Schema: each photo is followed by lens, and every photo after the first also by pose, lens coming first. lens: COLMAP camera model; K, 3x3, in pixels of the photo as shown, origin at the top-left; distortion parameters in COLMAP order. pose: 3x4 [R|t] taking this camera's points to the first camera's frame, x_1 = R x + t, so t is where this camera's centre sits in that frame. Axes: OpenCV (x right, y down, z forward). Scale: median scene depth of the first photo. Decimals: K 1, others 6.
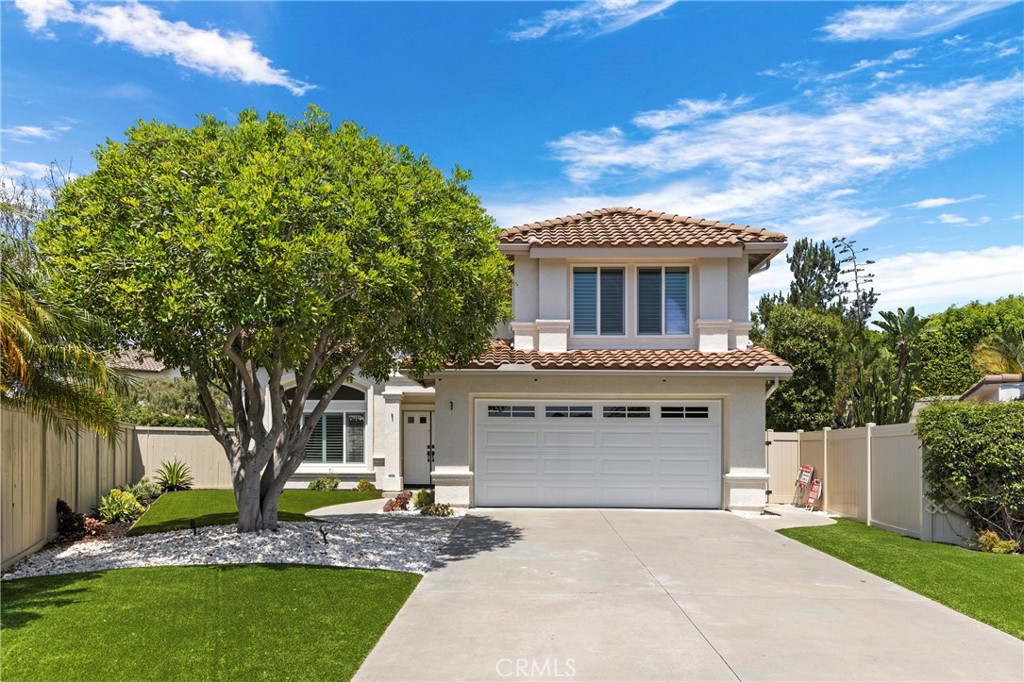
lens RADIAL K [[792.0, 0, 507.9], [0, 792.0, 410.1], [0, 0, 1]] dist [0.007393, -0.012781]
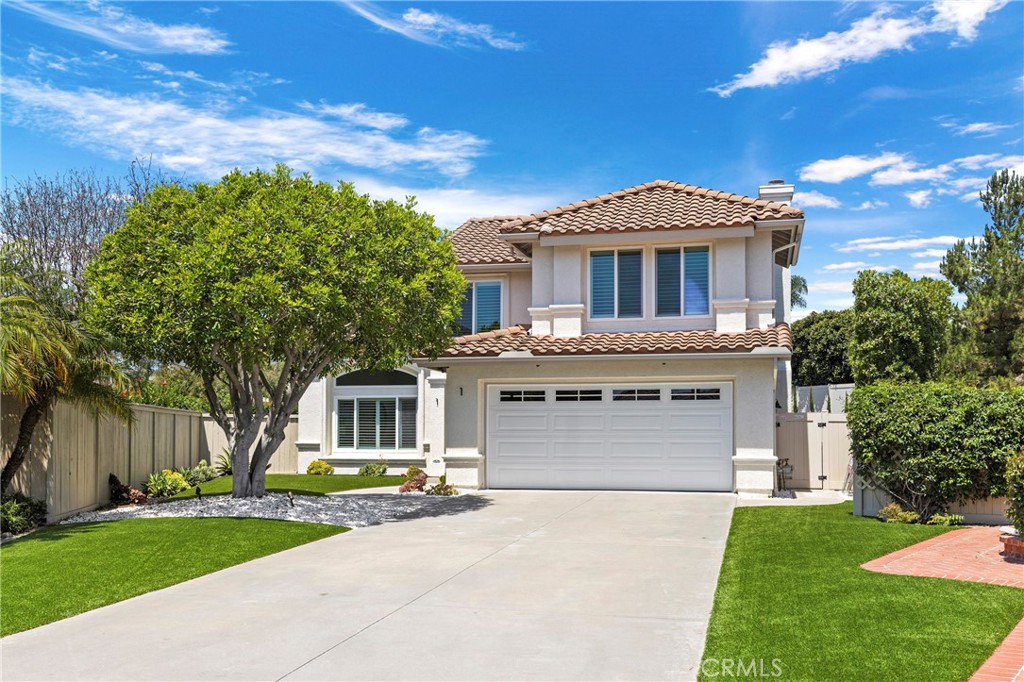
lens RADIAL K [[1020.6, 0, 512.7], [0, 1020.6, 338.6], [0, 0, 1]] dist [-0.032677, 0.000000]
pose [[0.980929, -0.024642, -0.192797, 0.246728], [0.015257, 0.998632, -0.050011, -0.006515], [0.193766, 0.046116, 0.979963, -0.302744]]
